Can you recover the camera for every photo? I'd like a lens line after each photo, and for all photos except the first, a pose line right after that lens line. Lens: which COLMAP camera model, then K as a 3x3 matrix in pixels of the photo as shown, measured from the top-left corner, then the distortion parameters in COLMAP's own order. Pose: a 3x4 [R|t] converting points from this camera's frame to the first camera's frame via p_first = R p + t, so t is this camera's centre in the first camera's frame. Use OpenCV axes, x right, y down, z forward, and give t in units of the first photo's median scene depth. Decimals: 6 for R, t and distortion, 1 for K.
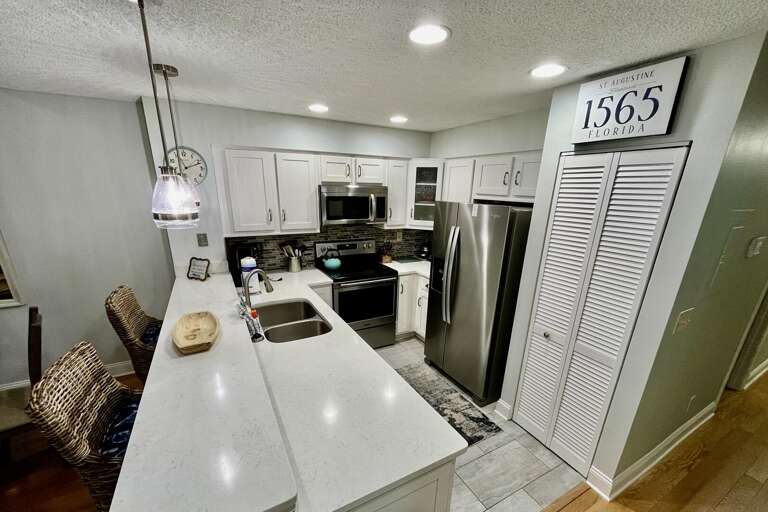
lens RADIAL K [[309.4, 0, 382.7], [0, 309.4, 261.7], [0, 0, 1]] dist [0.001220, -0.000046]
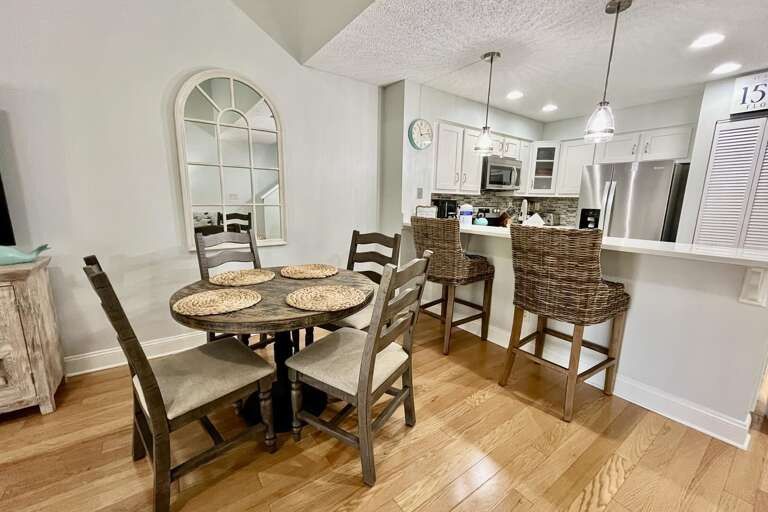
lens RADIAL K [[309.4, 0, 381.8], [0, 309.4, 254.7], [0, 0, 1]] dist [0.001220, -0.000046]
pose [[0.991746, -0.022466, 0.126231, -0.762462], [0.030345, 0.997686, -0.060845, 0.212062], [-0.124572, 0.064173, 0.990133, -0.174770]]
